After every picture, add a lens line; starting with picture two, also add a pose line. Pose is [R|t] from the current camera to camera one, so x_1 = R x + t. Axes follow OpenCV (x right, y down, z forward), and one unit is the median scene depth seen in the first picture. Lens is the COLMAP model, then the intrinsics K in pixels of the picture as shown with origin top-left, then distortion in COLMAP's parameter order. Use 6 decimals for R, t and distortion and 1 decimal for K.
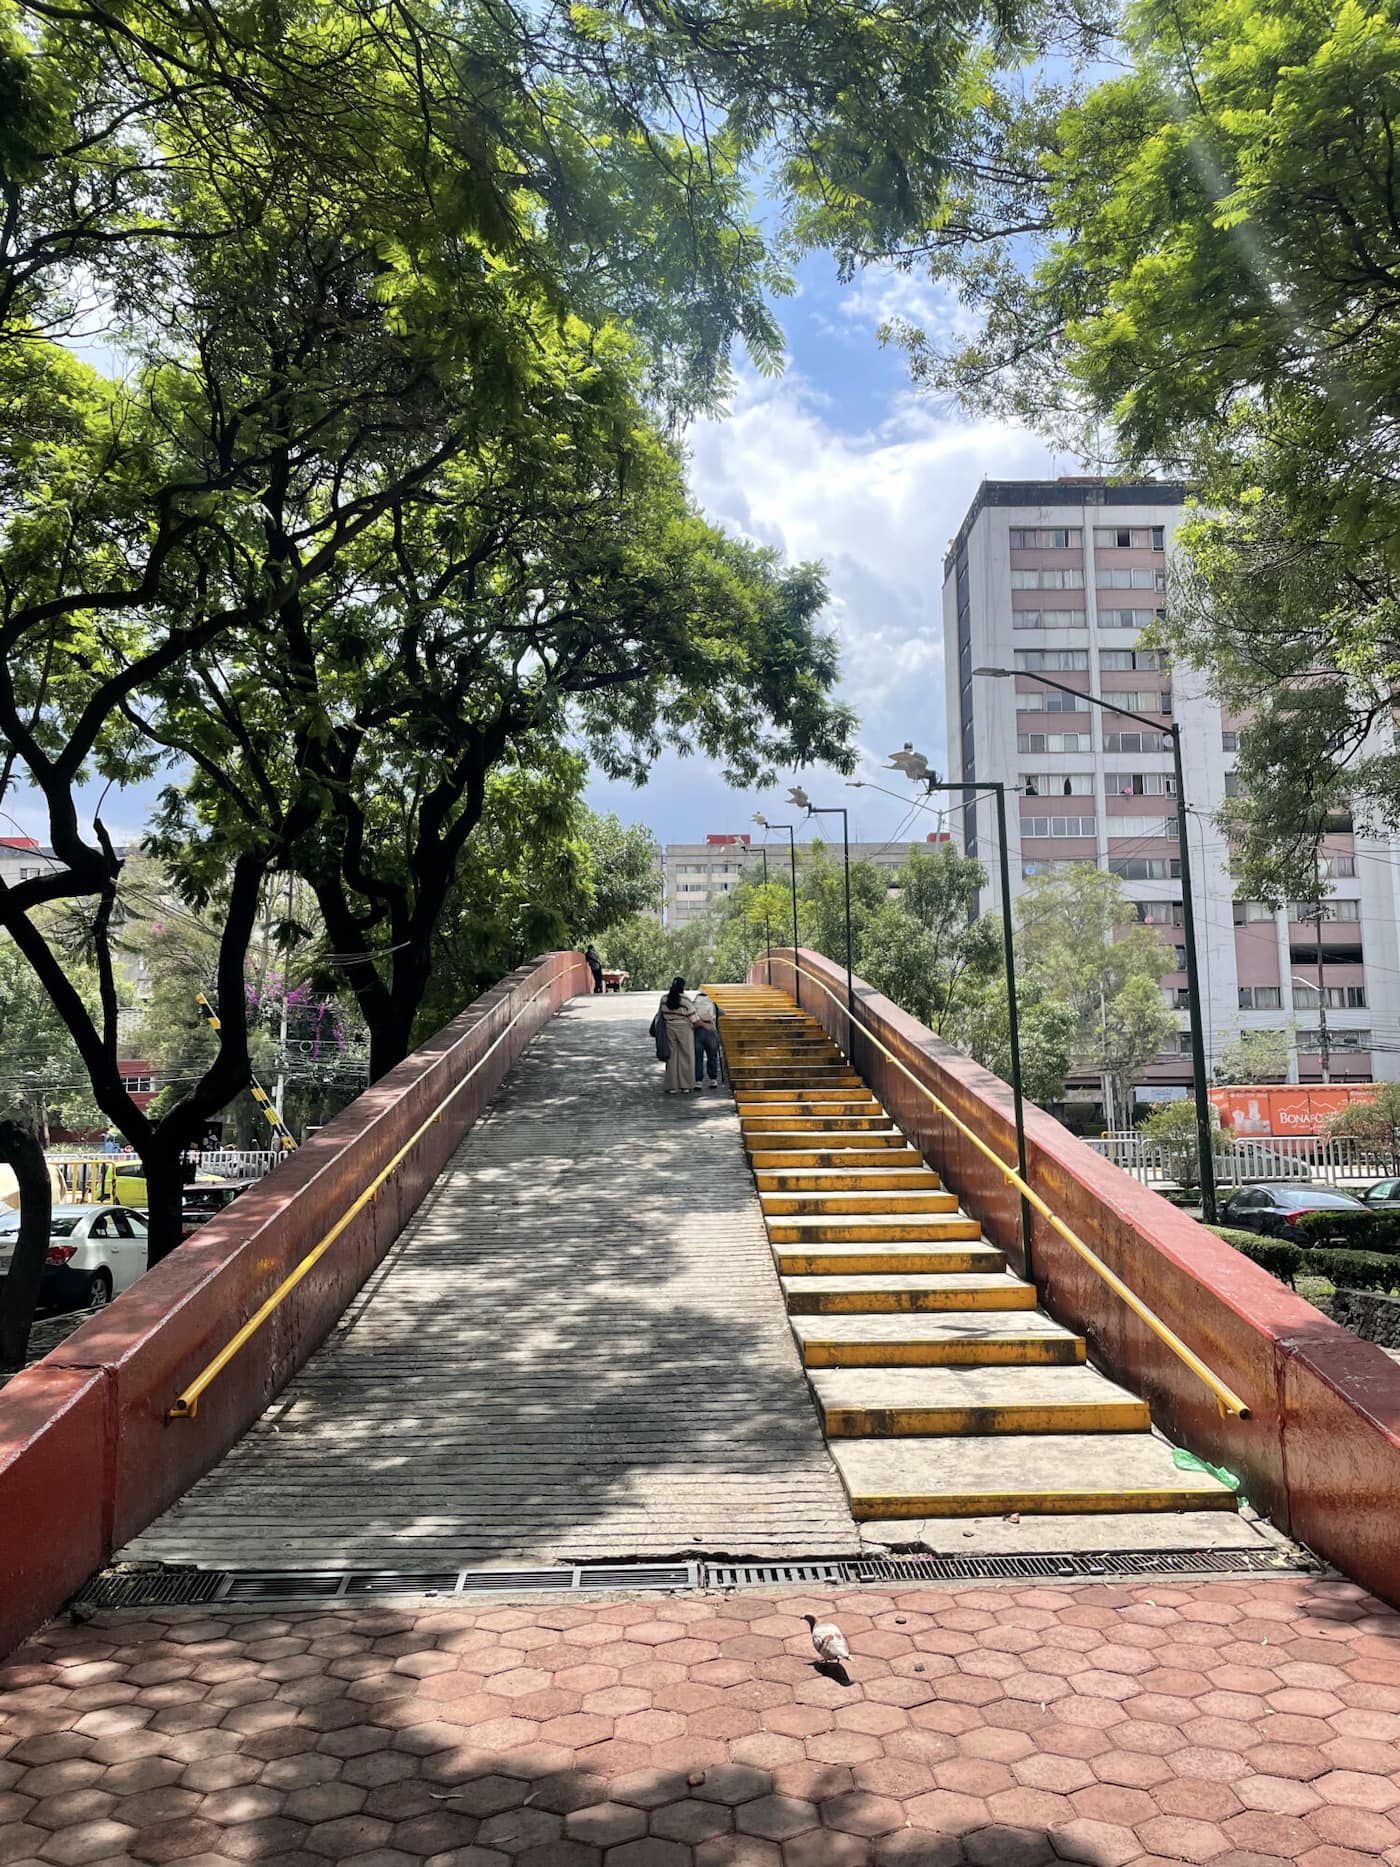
lens RADIAL K [[1403.9, 0, 718.9], [0, 1403.9, 921.7], [0, 0, 1]] dist [0.083489, -0.073805]
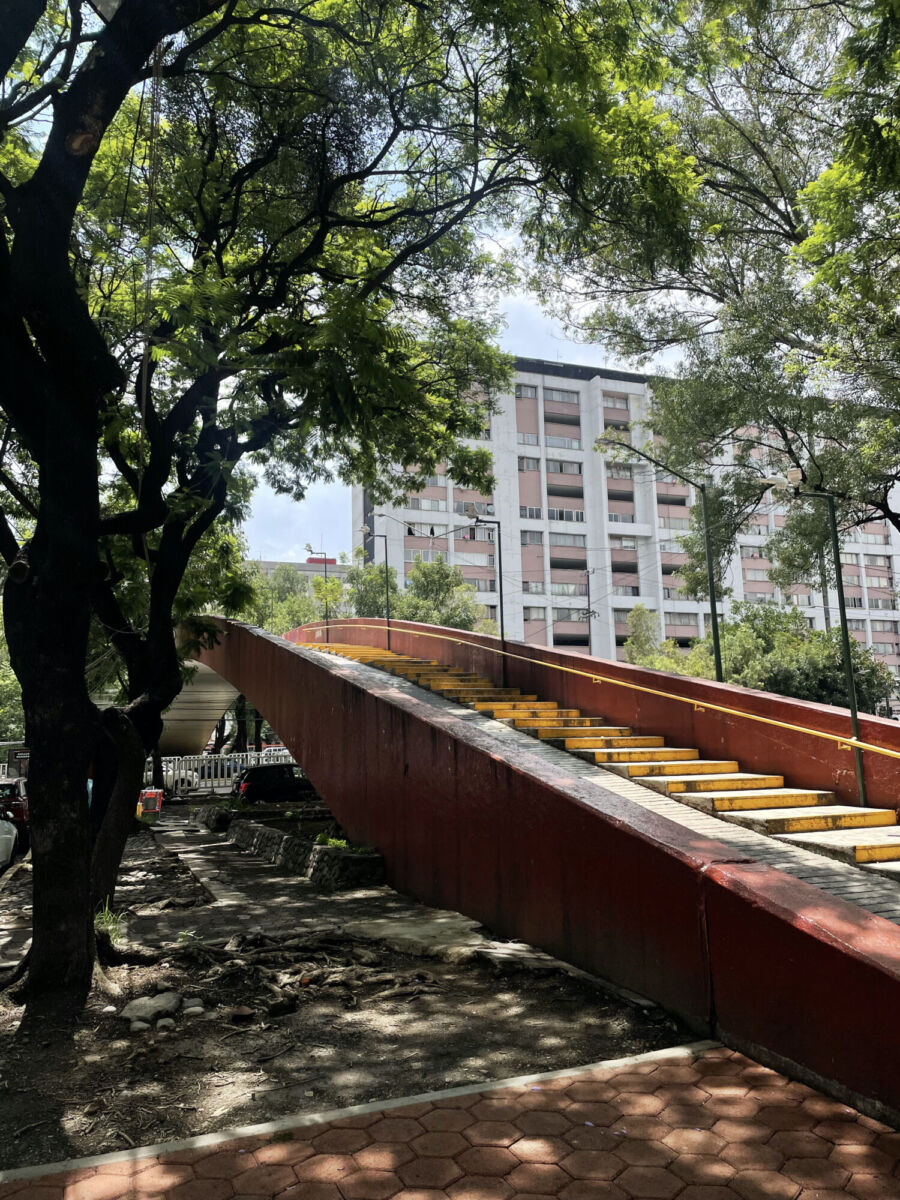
lens RADIAL K [[902.3, 0, 462.1], [0, 902.3, 592.4], [0, 0, 1]] dist [0.083489, -0.073805]
pose [[0.938748, 0.046347, 0.341475, -0.274672], [-0.036677, 0.998724, -0.034725, 0.031287], [-0.342648, 0.020074, 0.939249, 0.090431]]
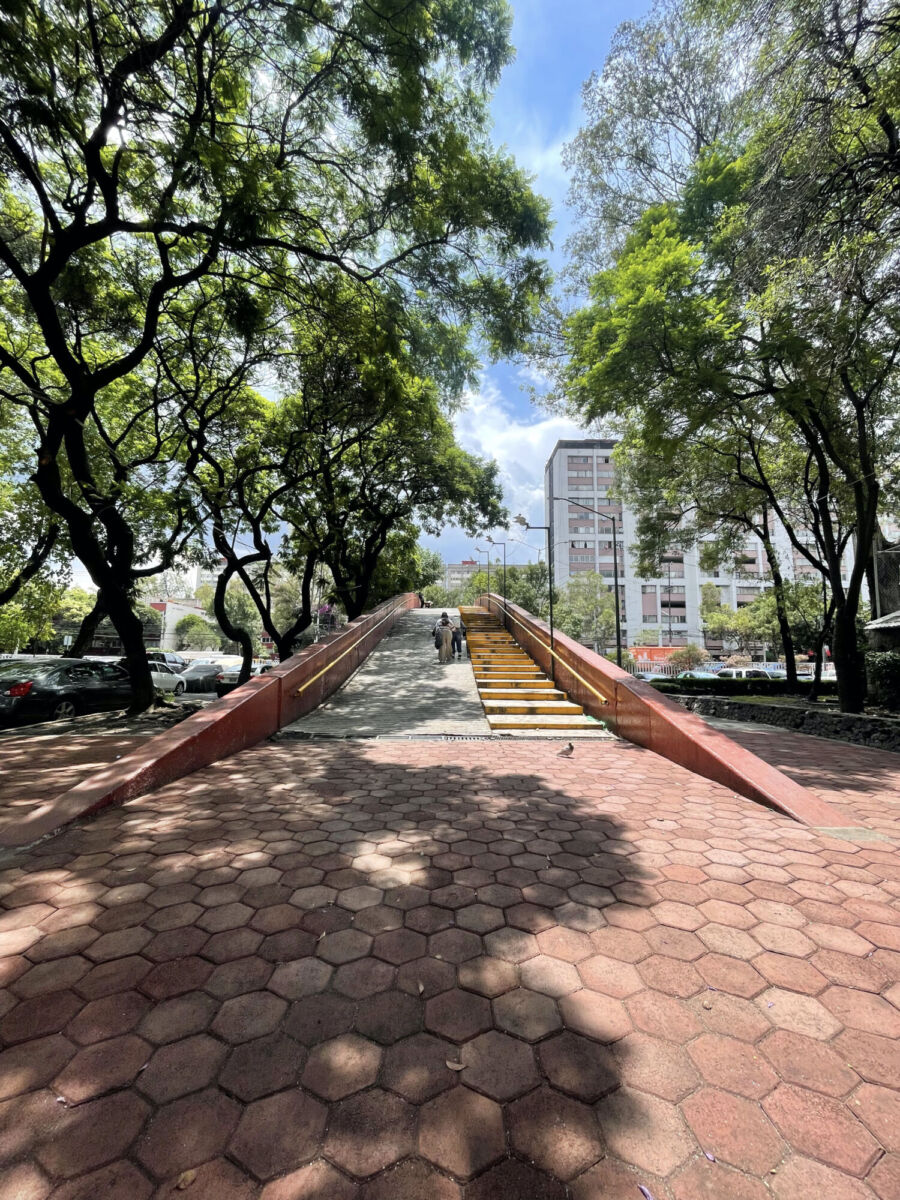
lens RADIAL K [[485.8, 0, 450.0], [0, 485.8, 600.0], [0, 0, 1]] dist [0.000941, -0.000009]
pose [[0.999249, 0.021472, -0.032256, 0.008023], [-0.020938, 0.999640, 0.016795, 0.026414], [0.032605, -0.016107, 0.999339, -0.050980]]
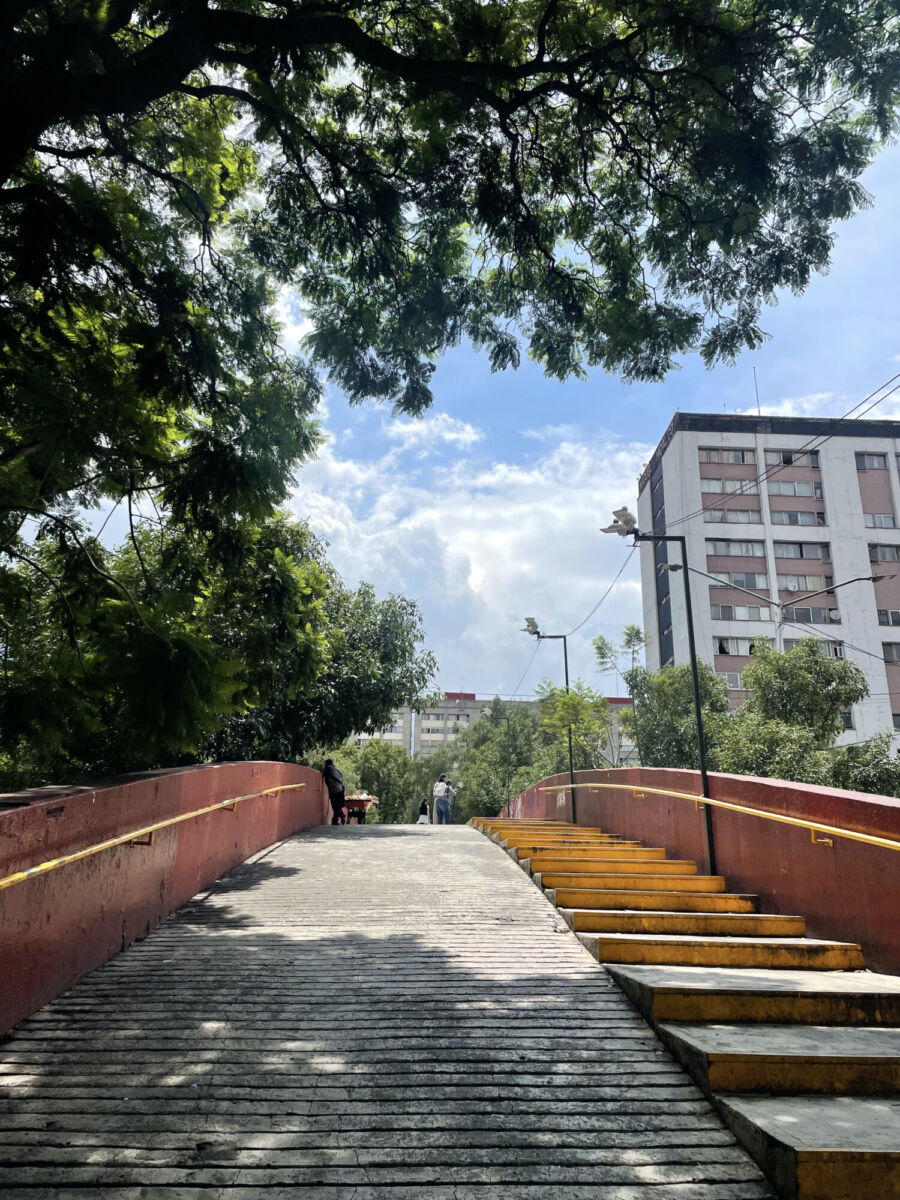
lens RADIAL K [[902.3, 0, 462.1], [0, 902.3, 592.4], [0, 0, 1]] dist [0.083489, -0.073805]
pose [[0.999333, 0.034355, 0.012408, -0.053320], [-0.031524, 0.982767, -0.182143, 0.026910], [-0.018452, 0.181631, 0.983194, 0.909135]]
